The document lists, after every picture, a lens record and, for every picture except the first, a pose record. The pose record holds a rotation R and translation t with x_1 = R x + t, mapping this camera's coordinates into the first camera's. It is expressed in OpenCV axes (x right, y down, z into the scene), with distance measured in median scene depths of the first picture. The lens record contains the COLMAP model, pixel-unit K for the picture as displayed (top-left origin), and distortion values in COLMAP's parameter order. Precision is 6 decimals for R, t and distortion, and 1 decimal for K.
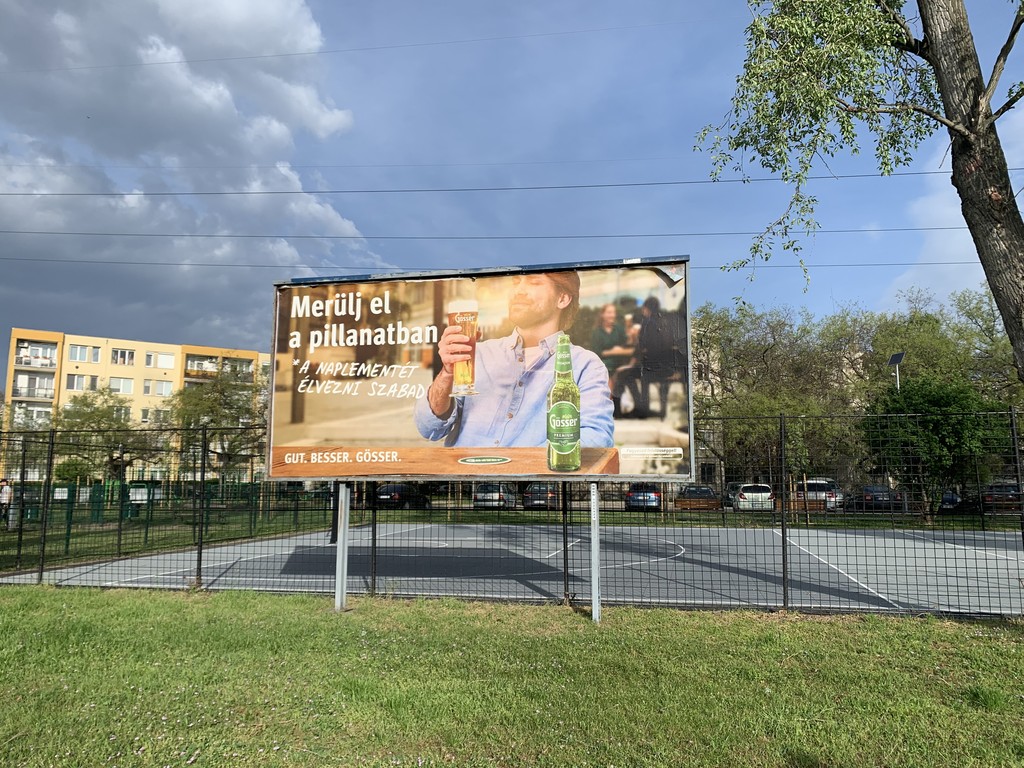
lens RADIAL K [[785.9, 0, 515.2], [0, 785.9, 374.5], [0, 0, 1]] dist [0.031643, -0.037654]
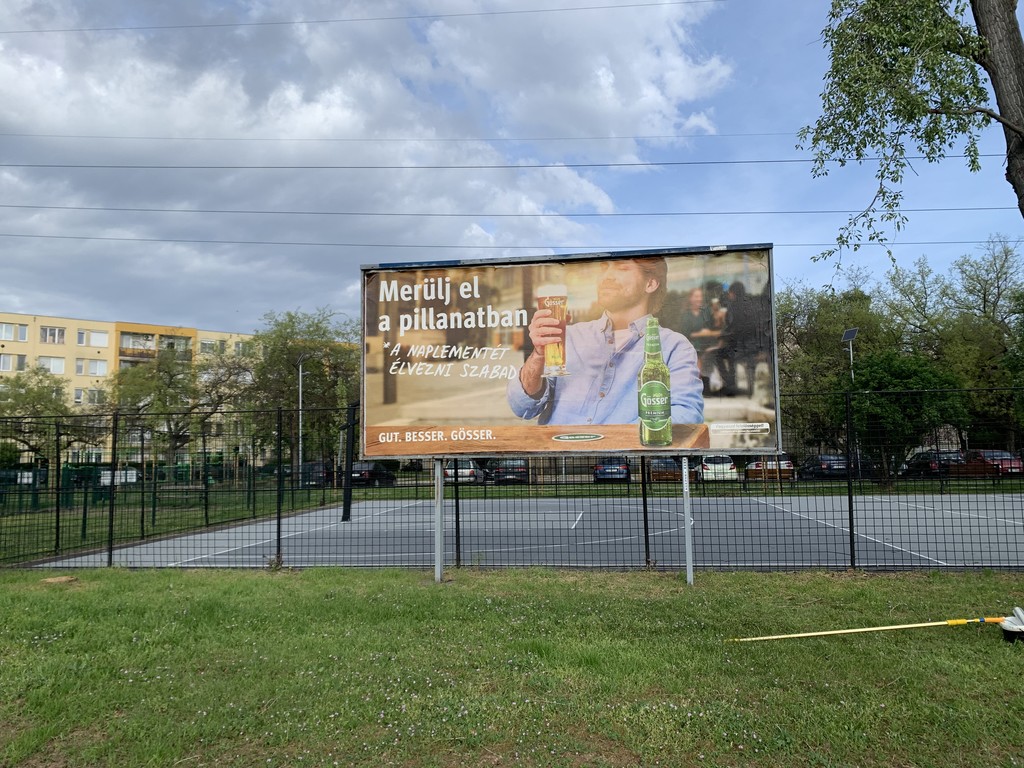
lens RADIAL K [[785.9, 0, 513.9], [0, 785.9, 372.6], [0, 0, 1]] dist [0.031643, -0.037654]
pose [[0.996133, -0.008739, 0.087424, -0.204178], [0.006232, 0.999562, 0.028914, -0.008257], [-0.087638, -0.028257, 0.995752, -0.039037]]
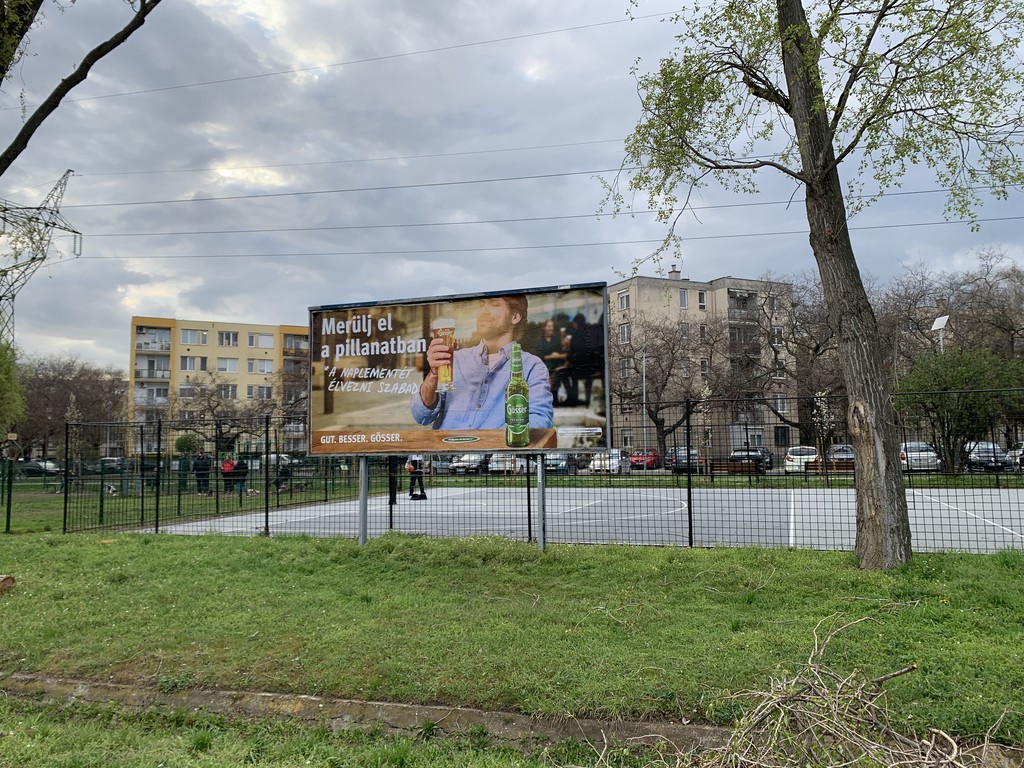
lens RADIAL K [[785.9, 0, 514.7], [0, 785.9, 370.6], [0, 0, 1]] dist [0.031643, -0.037654]
pose [[0.992529, -0.028104, -0.118732, 0.201568], [0.032708, 0.998780, 0.037006, -0.051372], [0.117547, -0.040613, 0.992237, -0.296758]]
